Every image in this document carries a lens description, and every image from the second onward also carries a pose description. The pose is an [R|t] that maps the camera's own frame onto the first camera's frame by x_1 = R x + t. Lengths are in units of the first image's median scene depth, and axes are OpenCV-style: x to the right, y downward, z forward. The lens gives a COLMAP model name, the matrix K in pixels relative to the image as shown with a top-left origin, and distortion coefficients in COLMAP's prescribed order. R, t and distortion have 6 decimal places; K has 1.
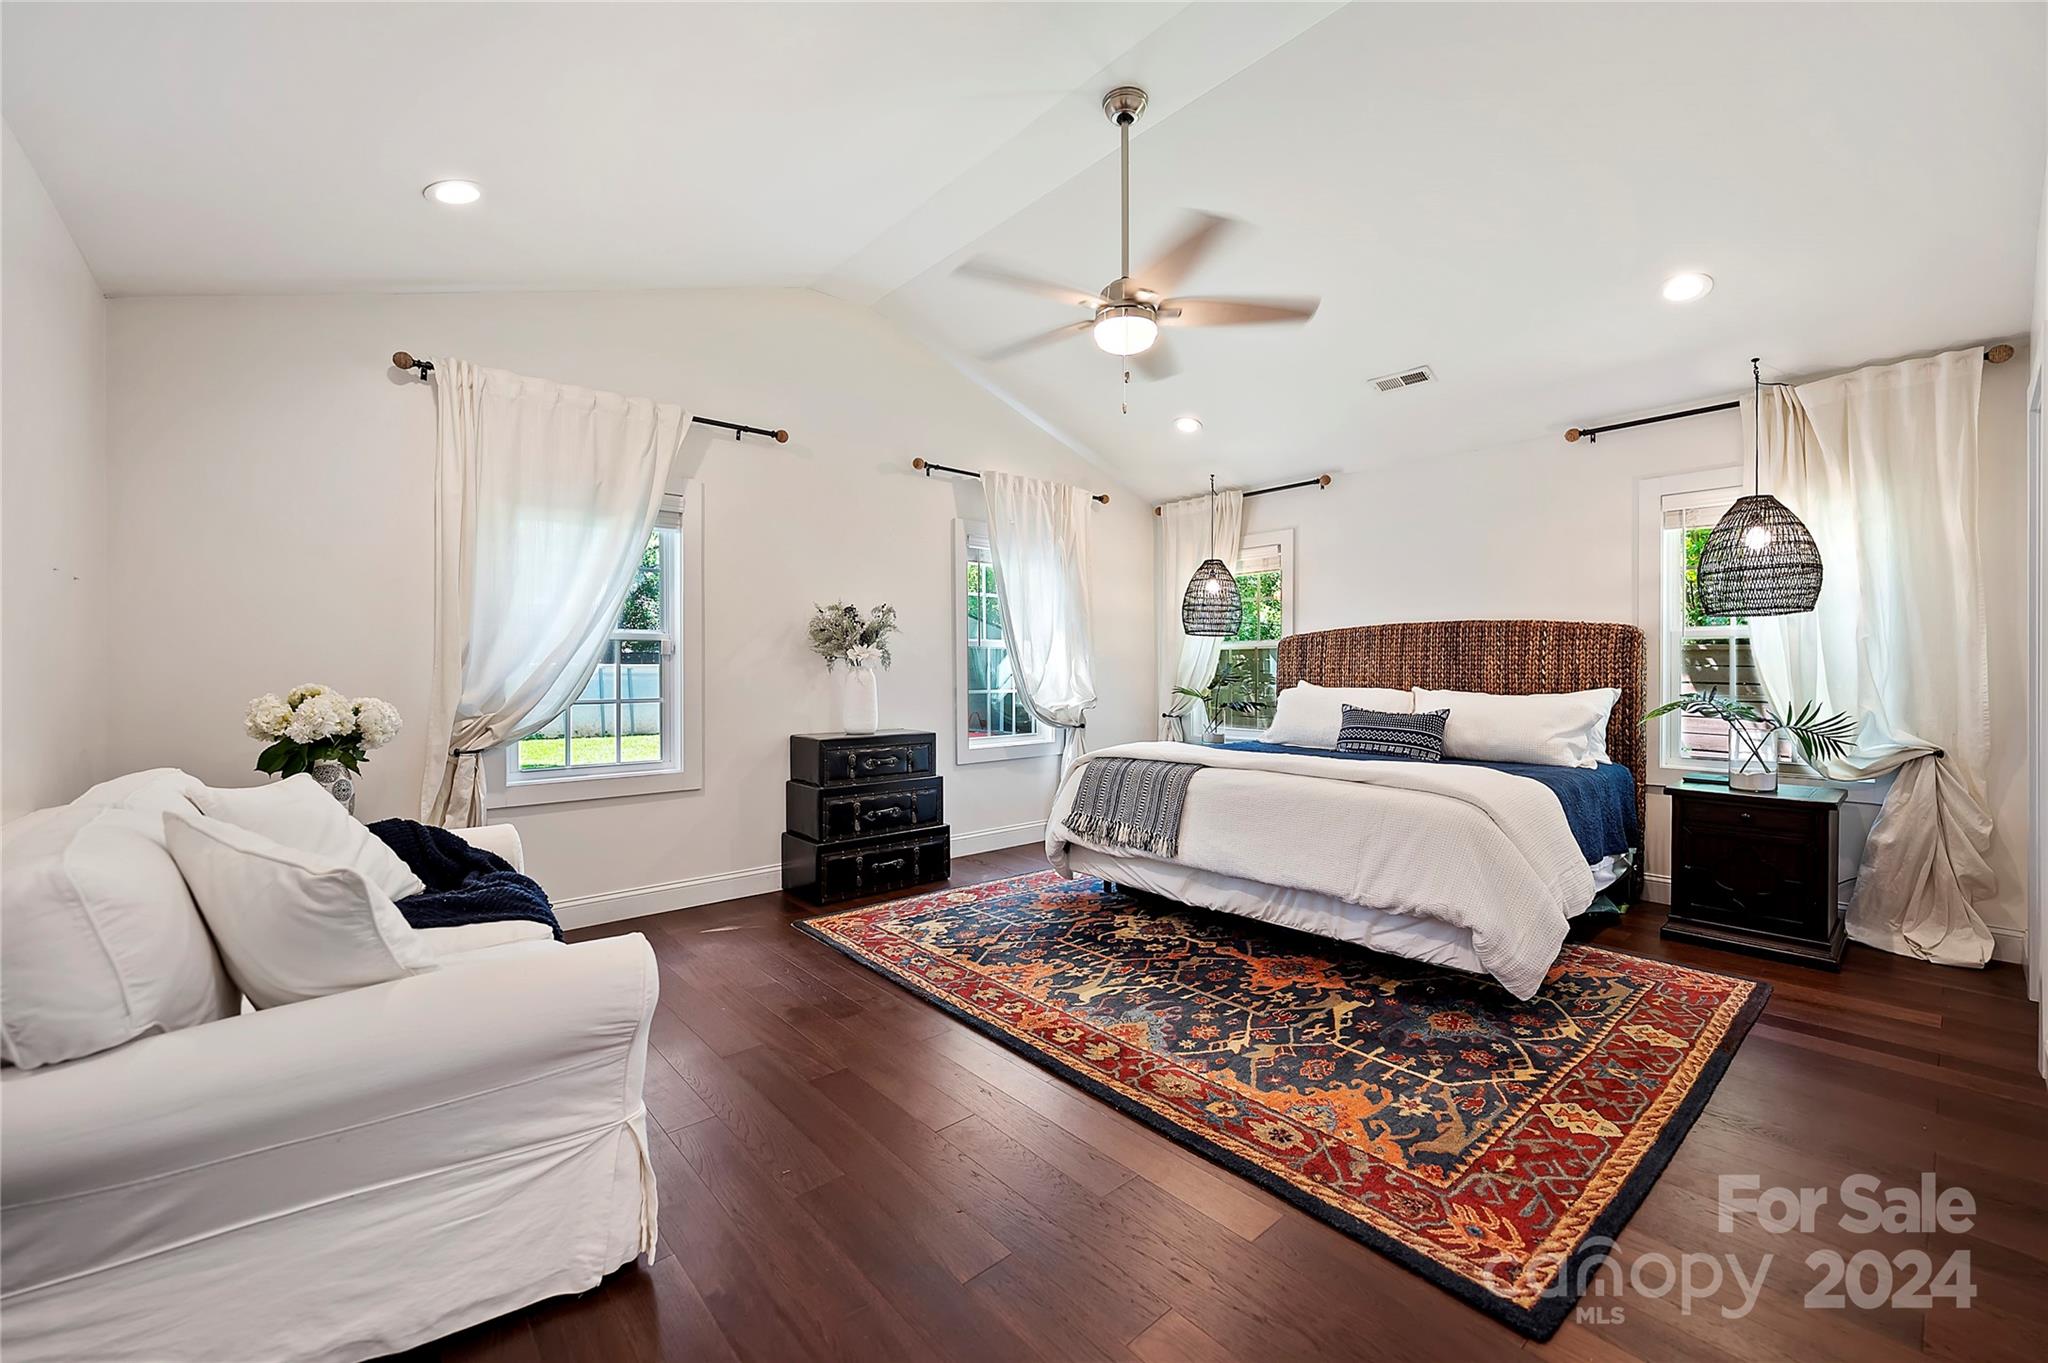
lens RADIAL K [[834.5, 0, 1027.2], [0, 834.5, 671.4], [0, 0, 1]] dist [-0.000717, 0.000049]
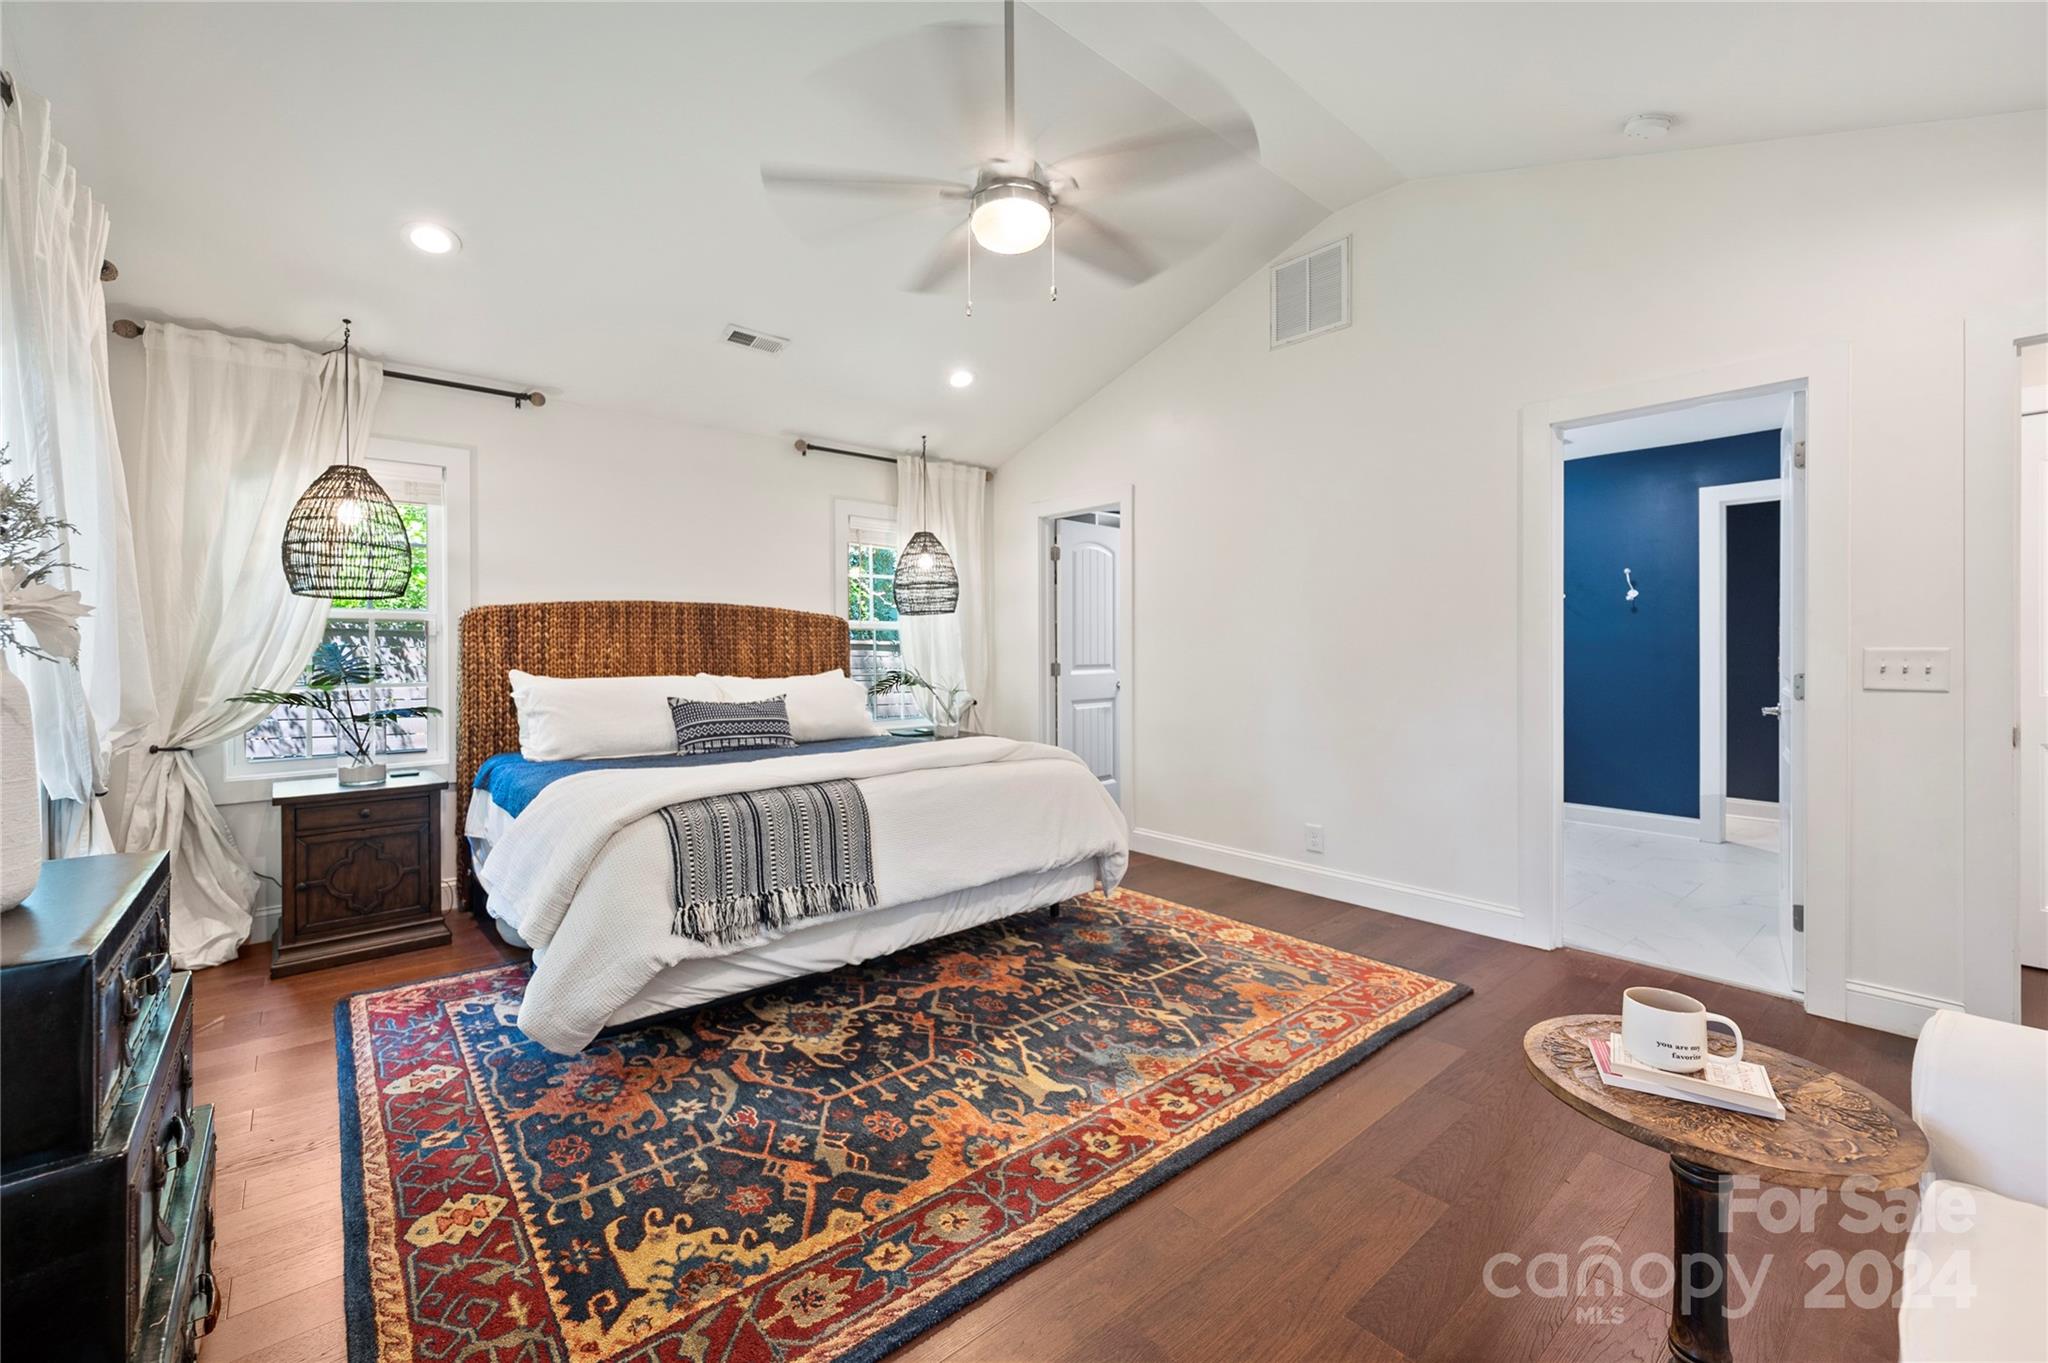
lens RADIAL K [[829.7, 0, 1024.0], [0, 829.7, 650.9], [0, 0, 1]] dist [0.001741, 0.000016]
pose [[0.004818, 0.001376, 0.999987, -0.604470], [0.004987, 0.999987, -0.001400, -0.004171], [-0.999976, 0.004994, 0.004811, 0.906222]]
